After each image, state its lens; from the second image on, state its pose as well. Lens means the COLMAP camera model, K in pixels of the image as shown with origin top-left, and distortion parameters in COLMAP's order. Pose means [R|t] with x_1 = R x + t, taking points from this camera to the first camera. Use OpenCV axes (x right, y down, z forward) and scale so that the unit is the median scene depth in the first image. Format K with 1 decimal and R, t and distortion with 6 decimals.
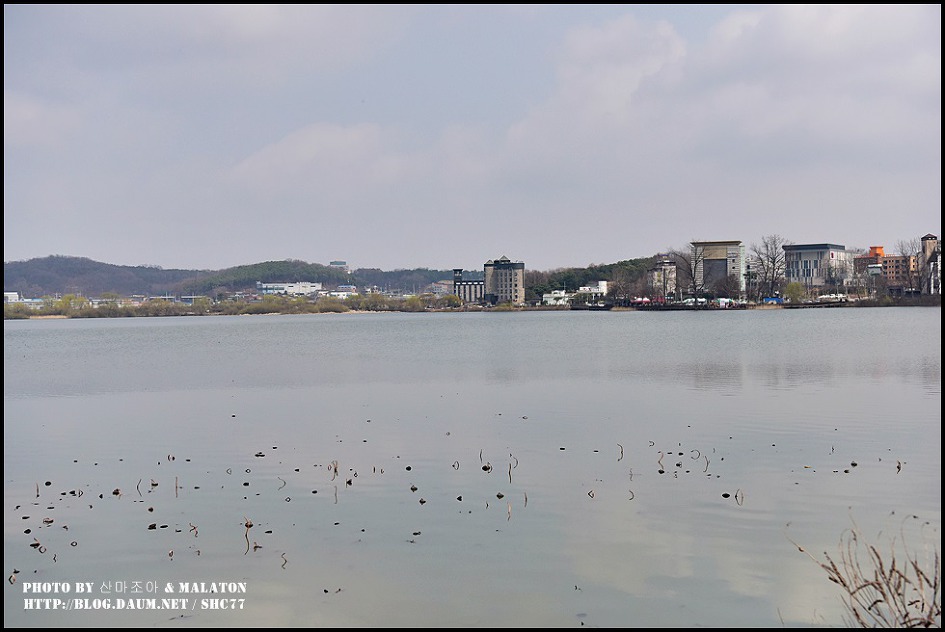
lens RADIAL K [[1341.7, 0, 481.2], [0, 1341.7, 316.7], [0, 0, 1]] dist [0.190878, 0.000000]
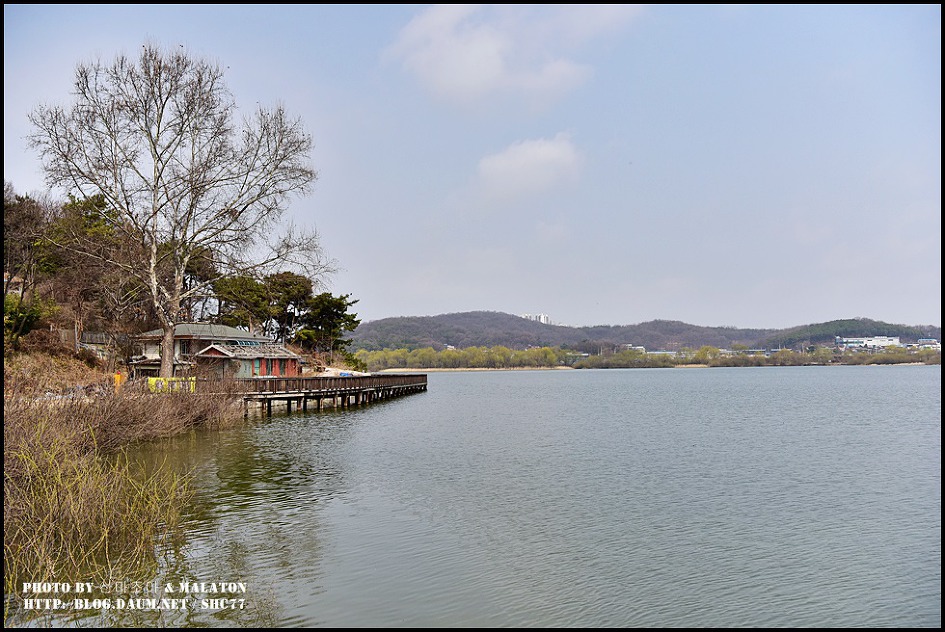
lens RADIAL K [[918.5, 0, 474.2], [0, 918.5, 313.4], [0, 0, 1]] dist [0.051691, 0.000000]
pose [[0.893031, -0.020903, -0.449510, -0.087918], [-0.005146, 0.998381, -0.056649, 0.000679], [0.449966, 0.052902, 0.891477, 0.158712]]
